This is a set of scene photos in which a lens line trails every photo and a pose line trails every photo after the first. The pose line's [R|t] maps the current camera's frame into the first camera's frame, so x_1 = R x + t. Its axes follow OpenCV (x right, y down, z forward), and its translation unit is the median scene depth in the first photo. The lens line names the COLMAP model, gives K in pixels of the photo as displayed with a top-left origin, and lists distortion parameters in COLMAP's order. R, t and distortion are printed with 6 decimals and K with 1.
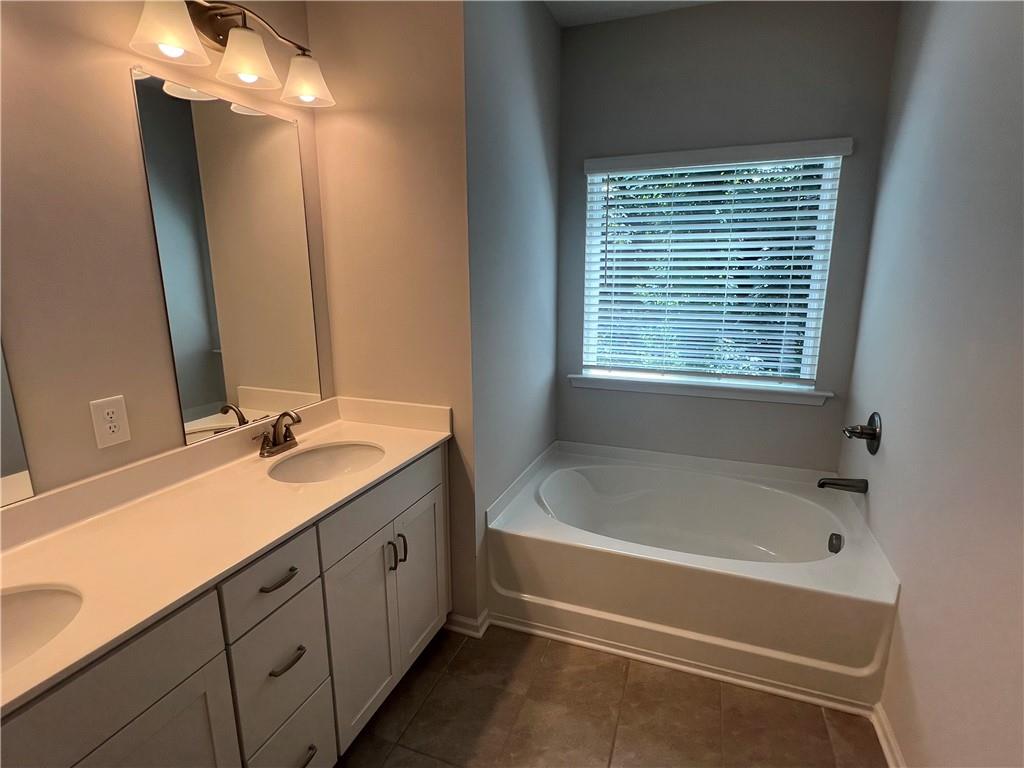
lens RADIAL K [[526.5, 0, 510.9], [0, 526.5, 389.5], [0, 0, 1]] dist [0.003762, -0.000328]
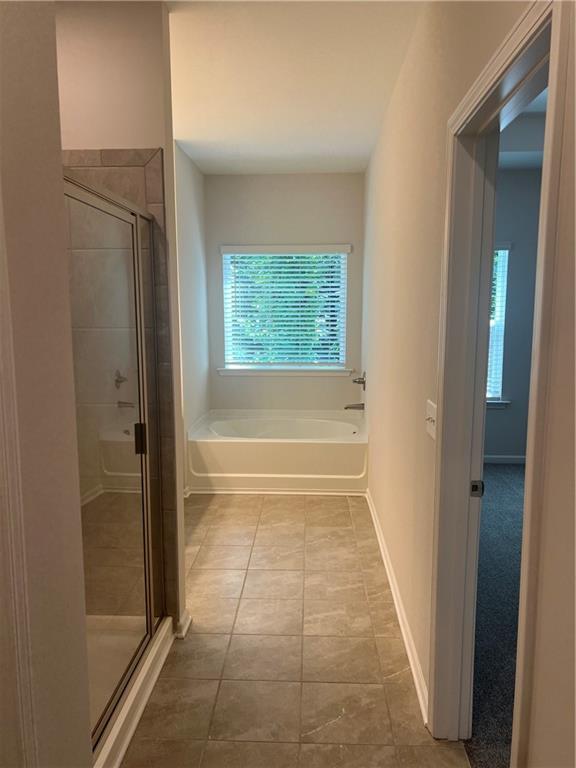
lens RADIAL K [[589.9, 0, 288.9], [0, 589.9, 391.9], [0, 0, 1]] dist [0.118812, -0.133140]
pose [[0.949111, -0.043413, 0.311936, -0.416969], [0.066824, 0.995661, -0.064752, 0.289753], [-0.307771, 0.082302, 0.947894, -1.347124]]
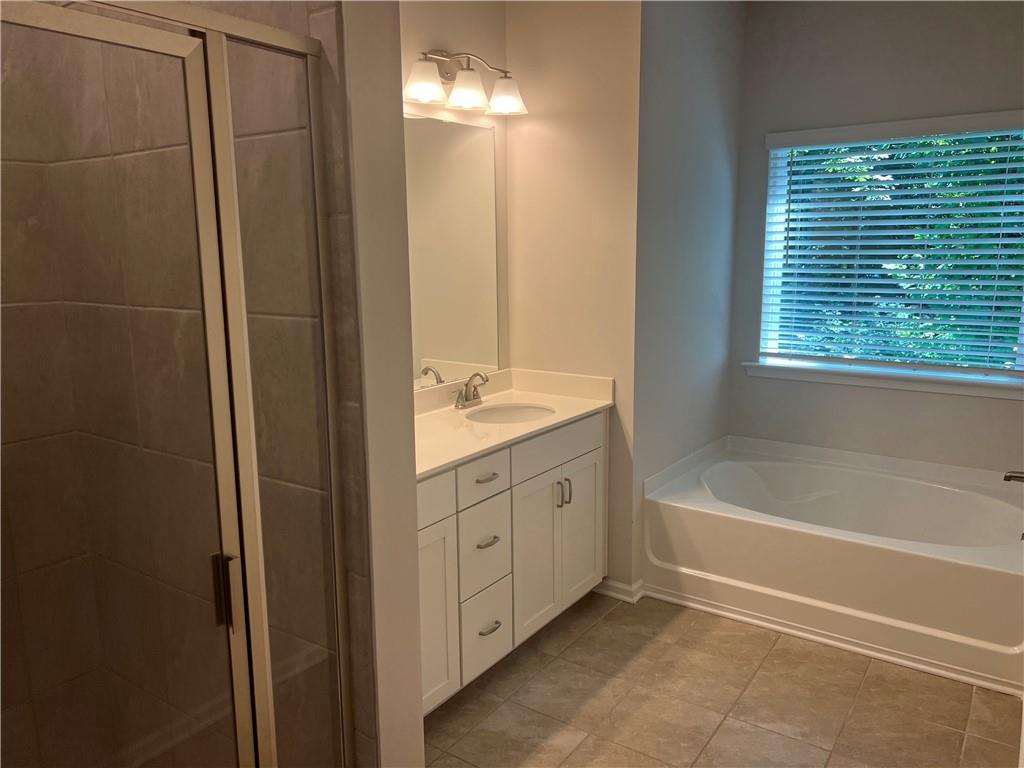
lens RADIAL K [[786.6, 0, 523.4], [0, 786.6, 381.8], [0, 0, 1]] dist [0.118812, -0.133140]
pose [[0.973172, 0.035943, -0.227254, 0.080629], [-0.045785, 0.998221, -0.038185, 0.119507], [0.225477, 0.047566, 0.973087, -0.683056]]
